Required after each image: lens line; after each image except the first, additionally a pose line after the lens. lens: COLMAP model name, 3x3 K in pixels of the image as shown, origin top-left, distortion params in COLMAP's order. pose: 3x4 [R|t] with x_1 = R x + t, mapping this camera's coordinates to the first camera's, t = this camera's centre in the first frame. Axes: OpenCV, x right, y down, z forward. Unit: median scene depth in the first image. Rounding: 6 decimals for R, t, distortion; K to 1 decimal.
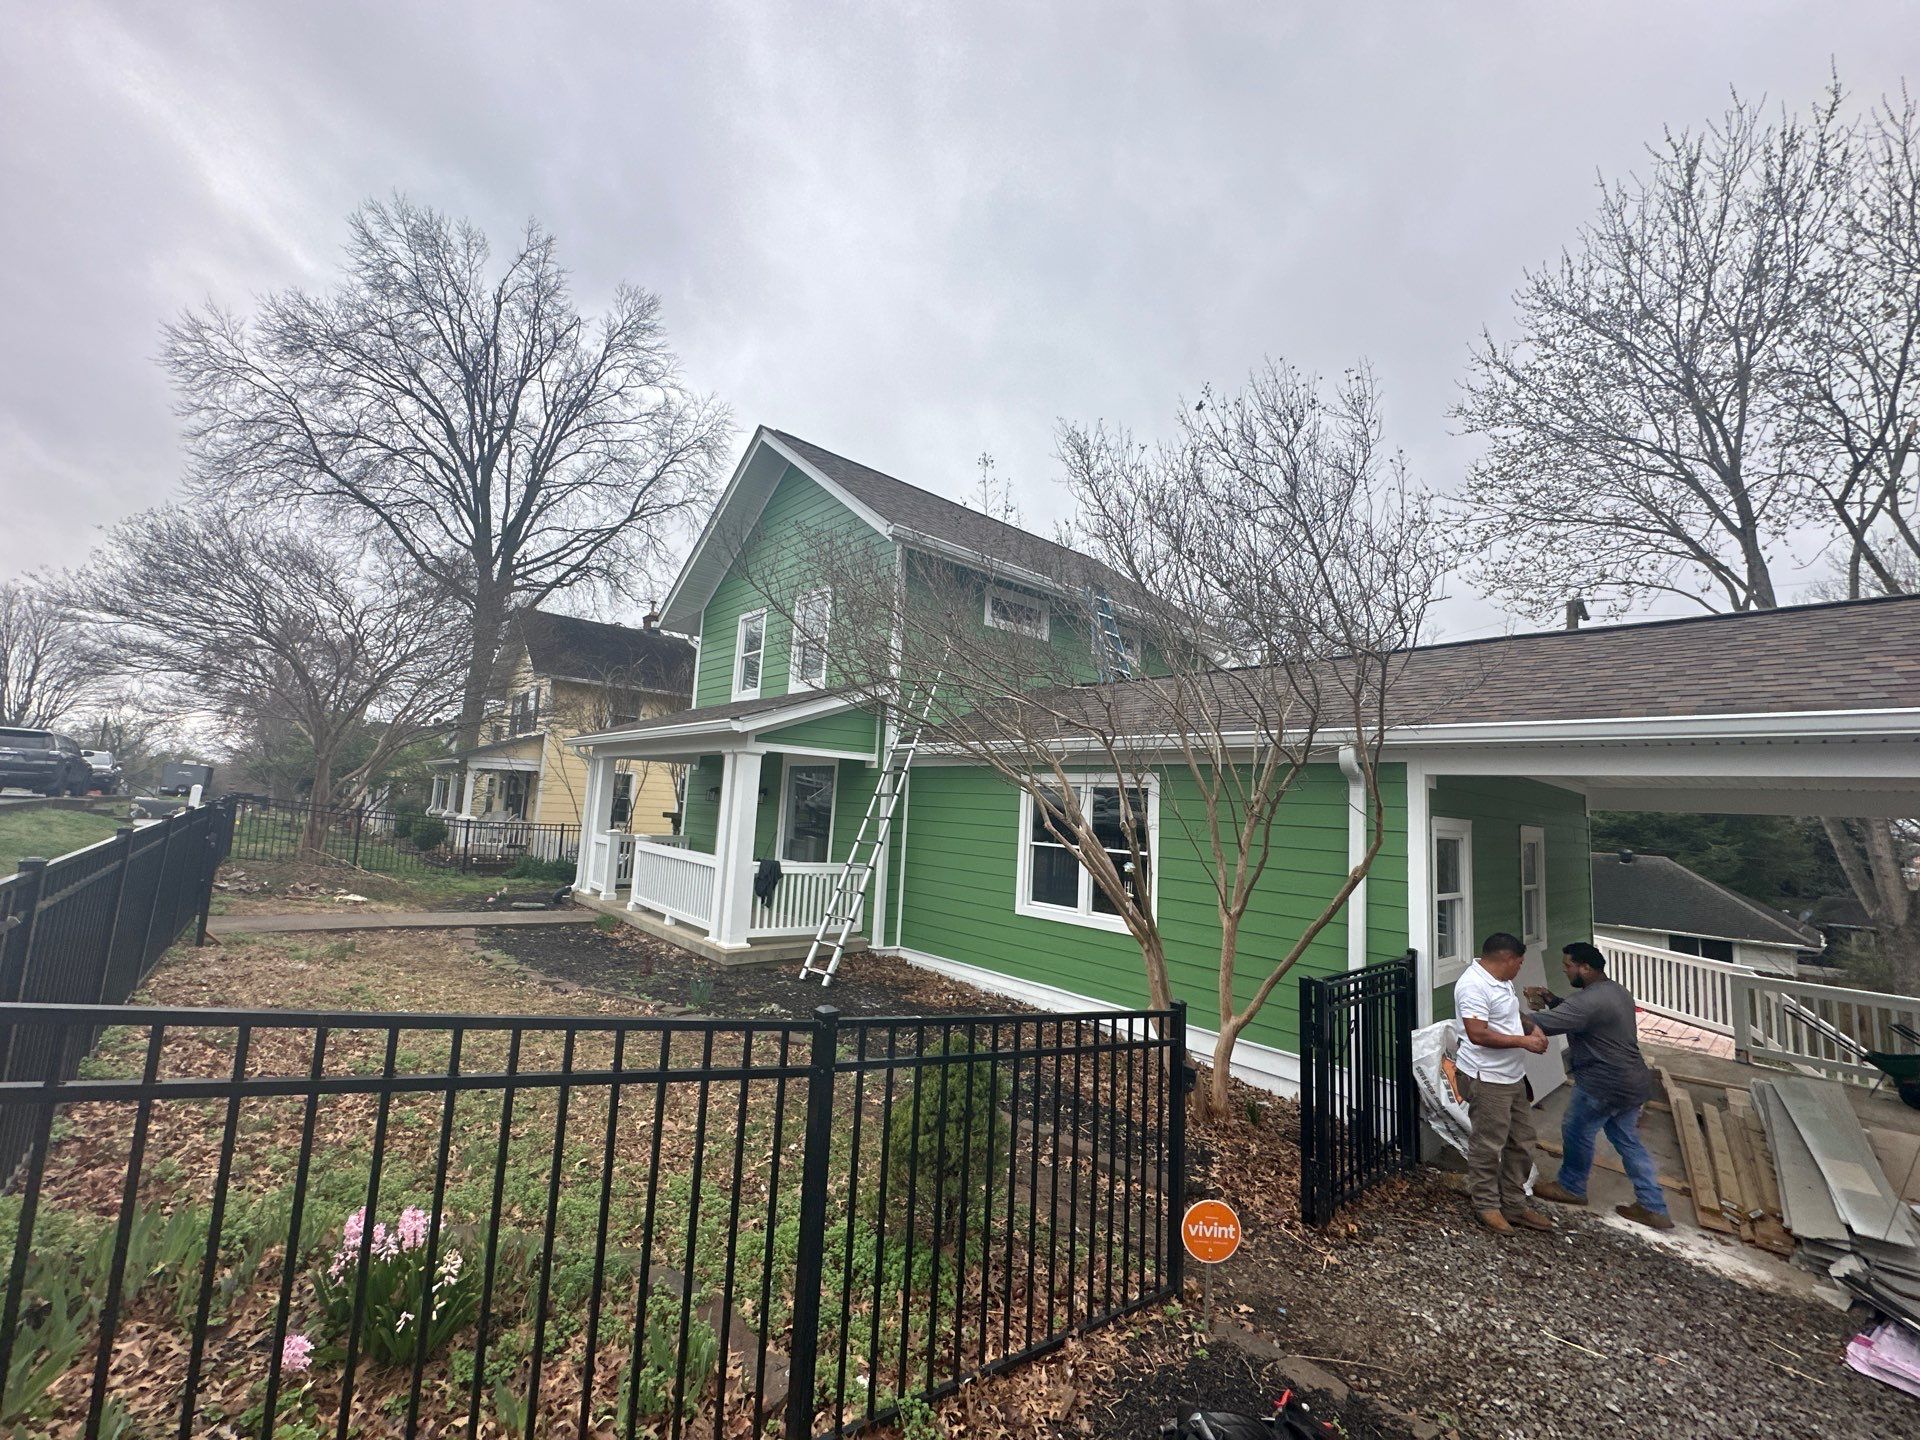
lens RADIAL K [[762.7, 0, 960.0], [0, 762.7, 720.0], [0, 0, 1]] dist [0.000025, 0.000071]
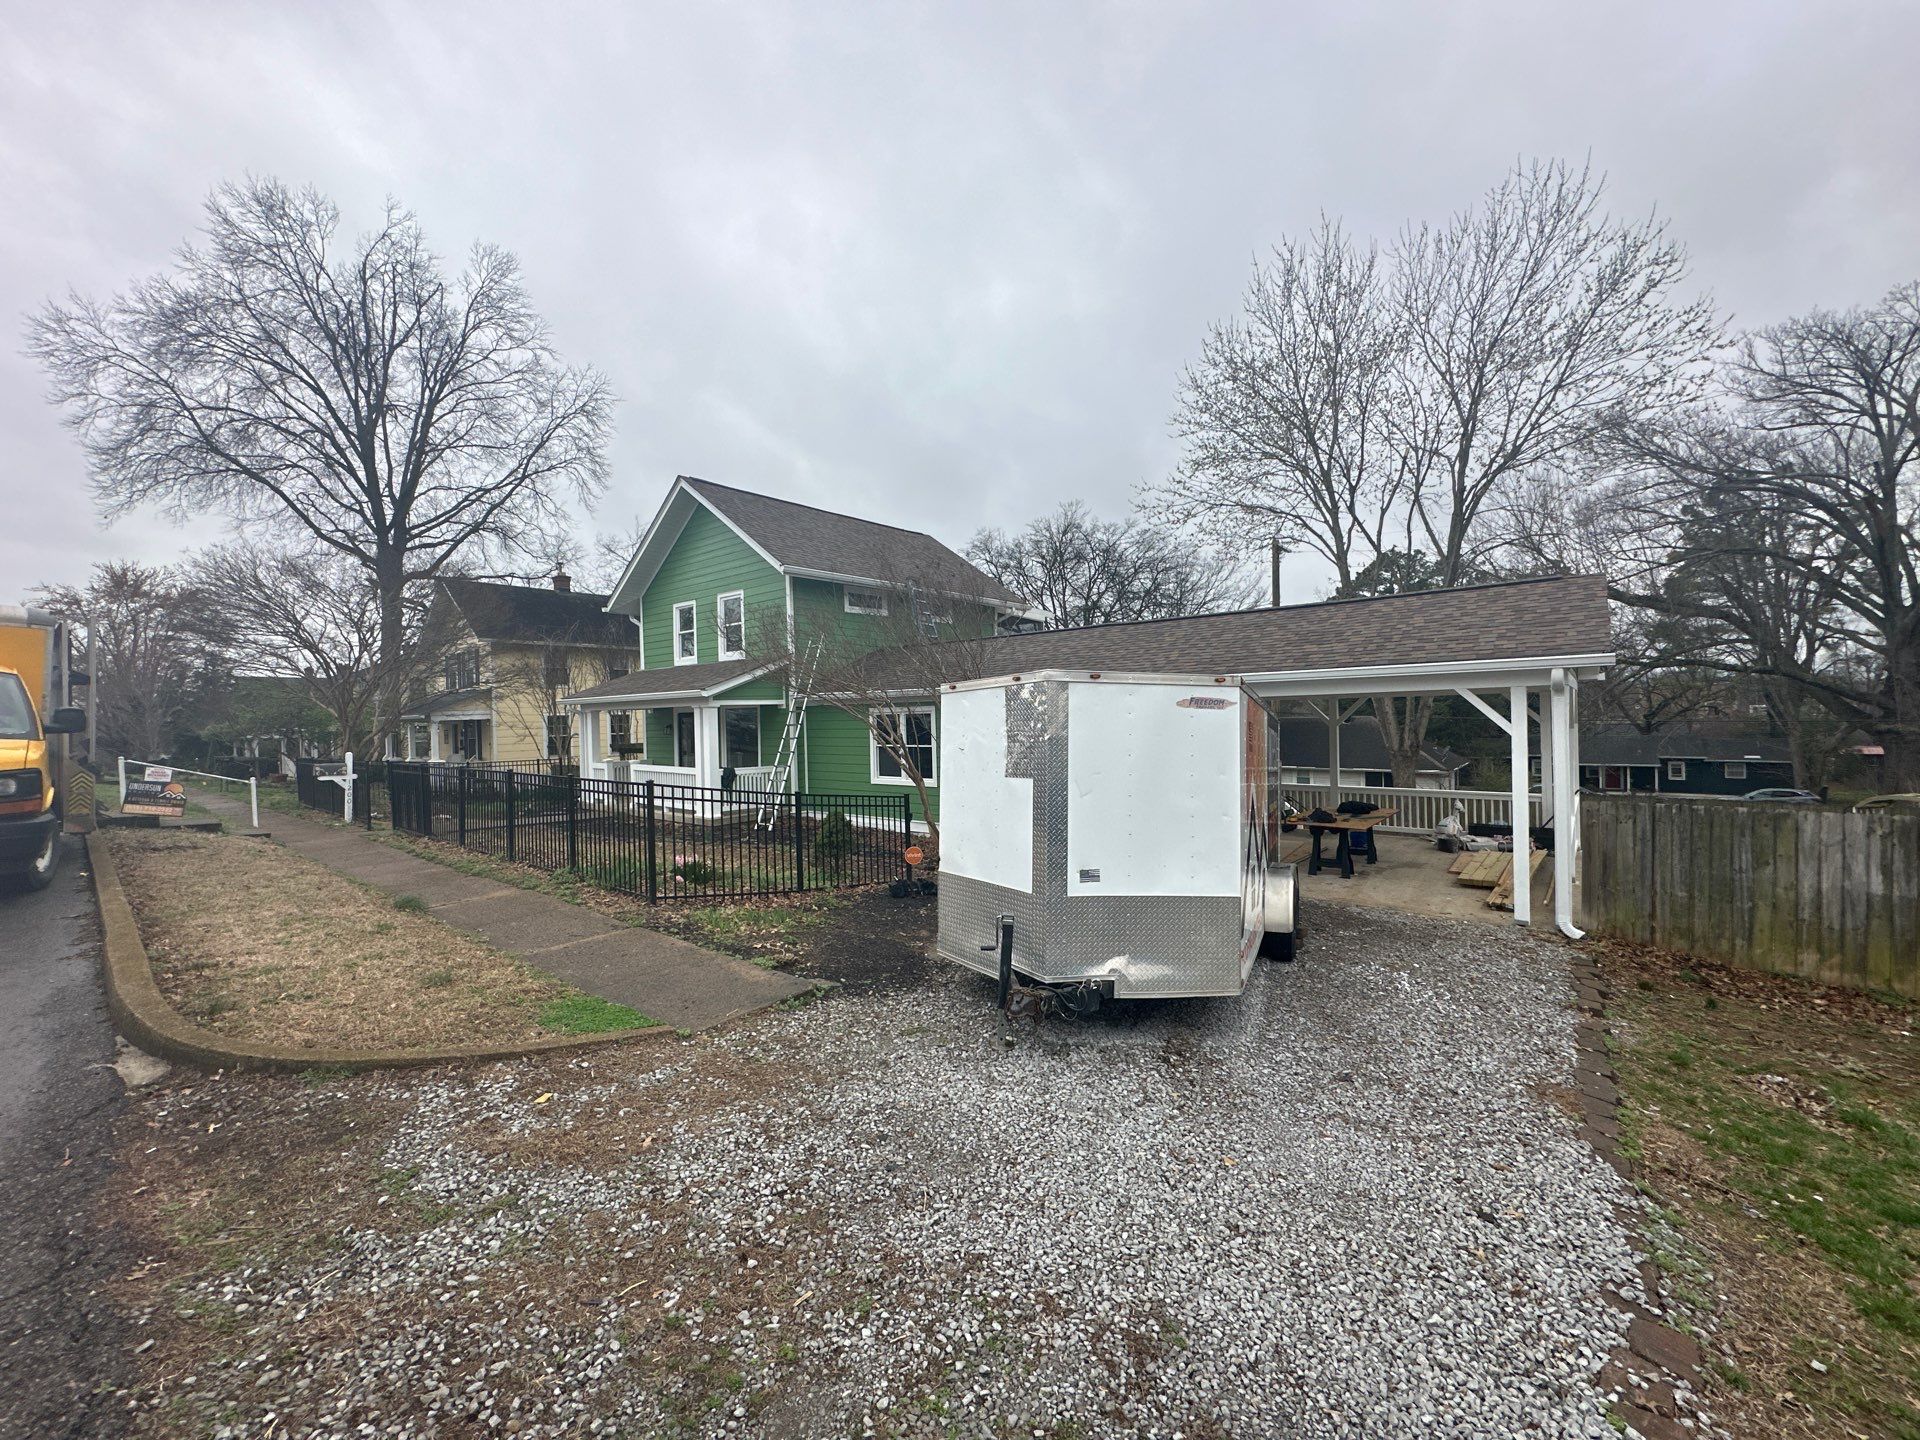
lens RADIAL K [[762.7, 0, 960.0], [0, 762.7, 720.0], [0, 0, 1]] dist [0.000025, 0.000071]
pose [[0.987225, -0.076379, 0.139834, 0.024572], [0.058157, 0.989800, 0.130057, -0.080717], [-0.148341, -0.120263, 0.981596, -0.522178]]
